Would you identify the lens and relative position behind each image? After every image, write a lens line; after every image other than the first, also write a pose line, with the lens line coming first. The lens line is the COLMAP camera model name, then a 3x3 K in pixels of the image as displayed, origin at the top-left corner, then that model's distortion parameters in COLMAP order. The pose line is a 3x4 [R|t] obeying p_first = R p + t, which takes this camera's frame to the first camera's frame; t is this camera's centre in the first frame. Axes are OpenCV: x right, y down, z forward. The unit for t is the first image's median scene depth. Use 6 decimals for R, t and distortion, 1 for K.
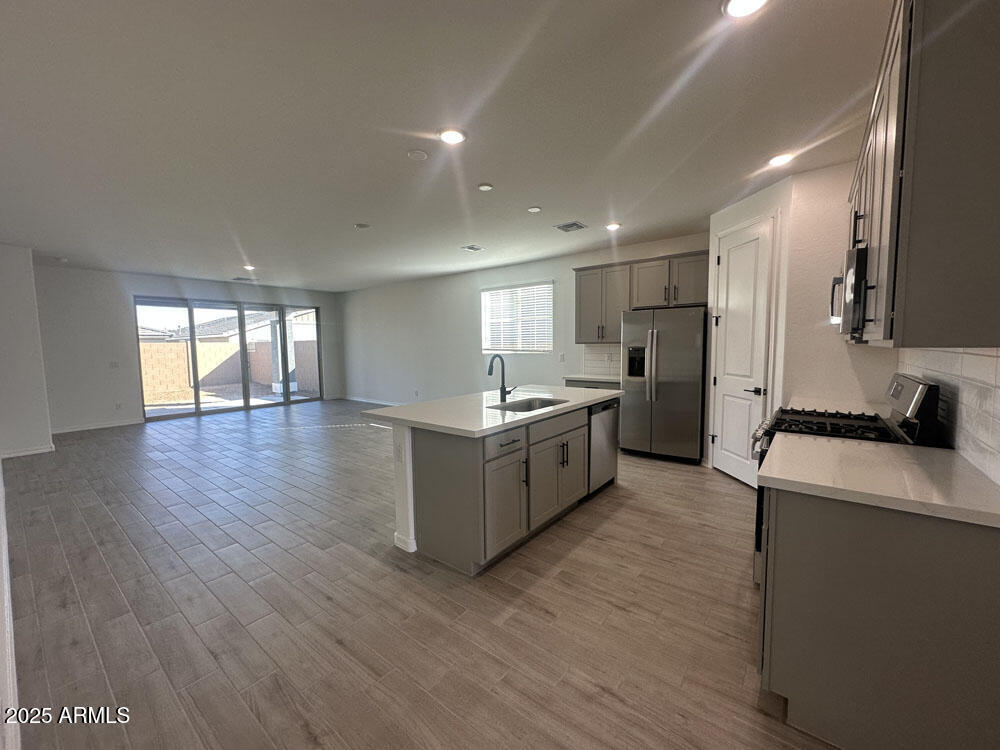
lens RADIAL K [[398.3, 0, 500.0], [0, 398.3, 375.0], [0, 0, 1]] dist [-0.002375, 0.000491]
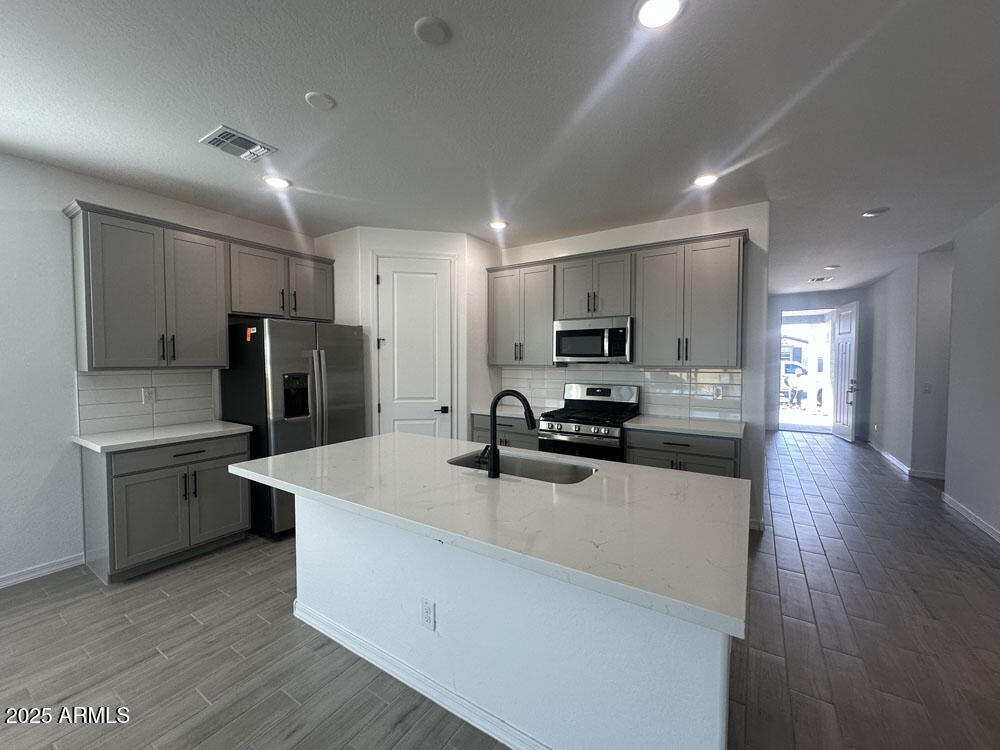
lens RADIAL K [[398.3, 0, 500.0], [0, 398.3, 375.0], [0, 0, 1]] dist [-0.002375, 0.000491]
pose [[-0.096058, -0.023747, 0.995092, -0.231866], [0.080084, 0.996290, 0.031506, -0.038592], [-0.992149, 0.082717, -0.093800, 0.454802]]
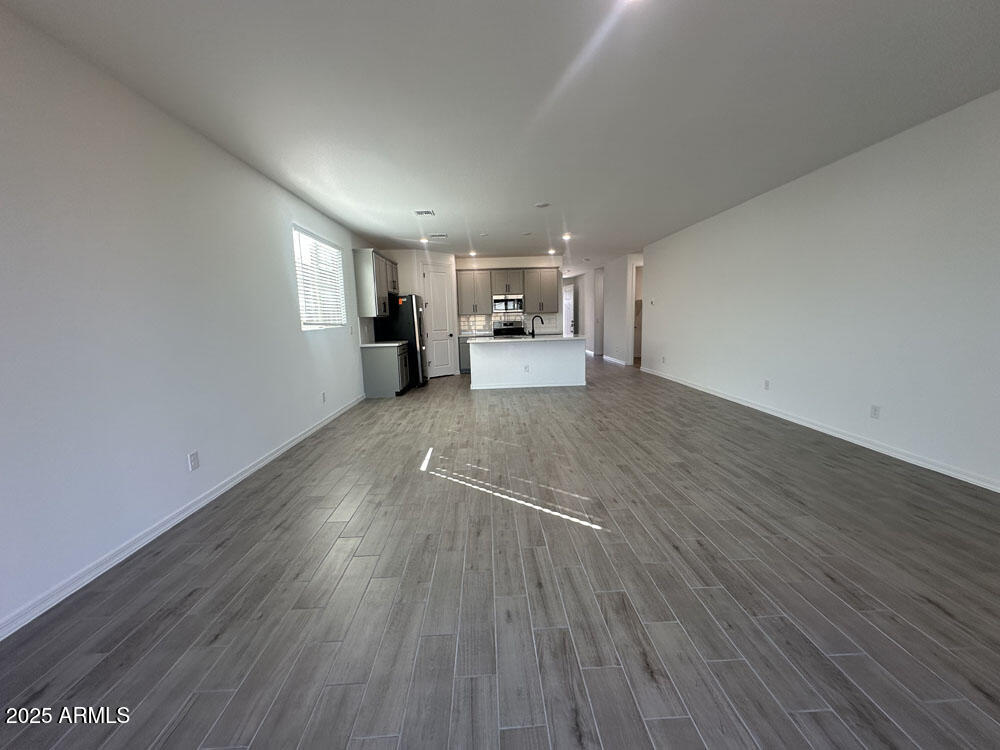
lens RADIAL K [[398.3, 0, 500.0], [0, 398.3, 375.0], [0, 0, 1]] dist [-0.002375, 0.000491]
pose [[-0.646373, -0.077370, 0.759089, -0.708464], [0.097096, 0.978418, 0.182403, -0.067899], [-0.756819, 0.191604, -0.624911, 1.148041]]
